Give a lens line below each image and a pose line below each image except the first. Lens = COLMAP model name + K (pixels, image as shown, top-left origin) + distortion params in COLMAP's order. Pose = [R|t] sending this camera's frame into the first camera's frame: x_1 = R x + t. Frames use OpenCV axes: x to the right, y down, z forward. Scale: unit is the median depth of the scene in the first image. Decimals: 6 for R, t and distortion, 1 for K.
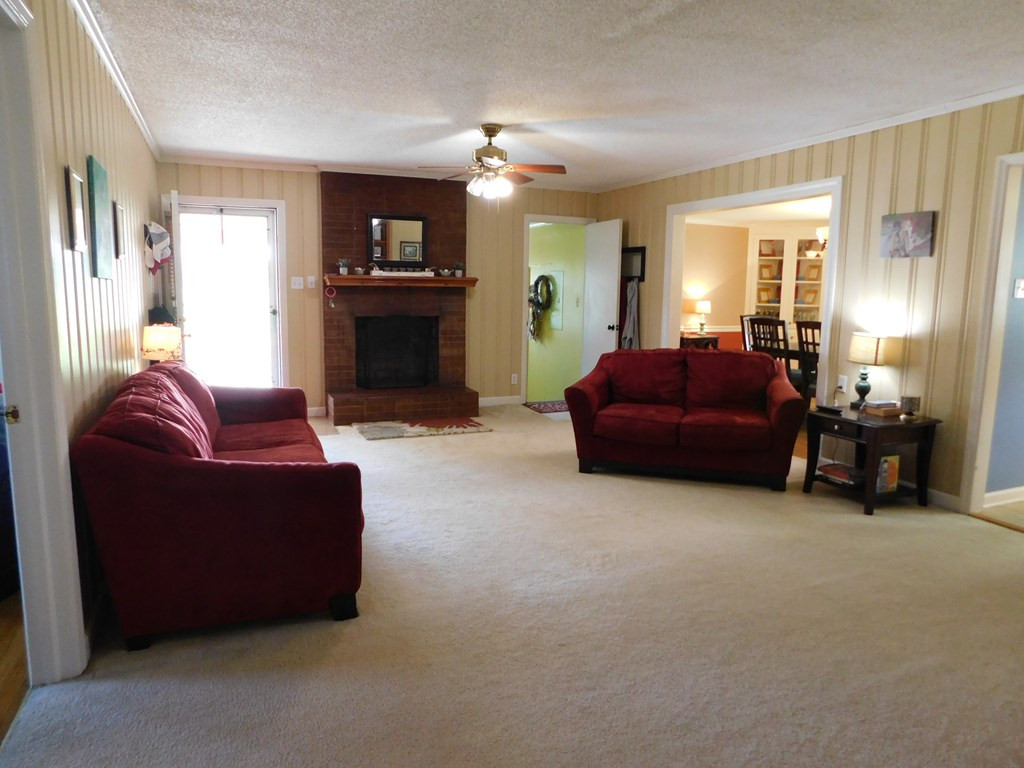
lens RADIAL K [[668.7, 0, 506.3], [0, 668.7, 382.4], [0, 0, 1]] dist [-0.080538, 0.059500]
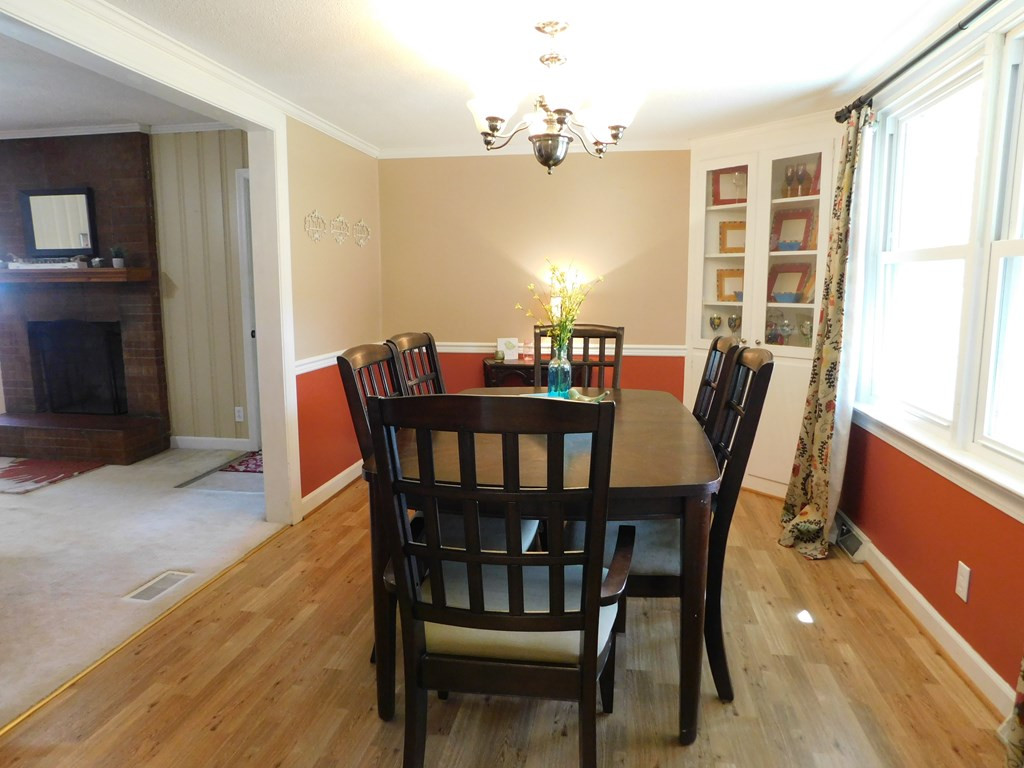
lens RADIAL K [[668.7, 0, 506.3], [0, 668.7, 382.4], [0, 0, 1]] dist [-0.080538, 0.059500]
pose [[0.835547, 0.066757, -0.545348, 0.652518], [-0.061243, 0.997722, 0.028300, -0.078880], [0.545994, 0.009753, 0.837732, 0.625482]]
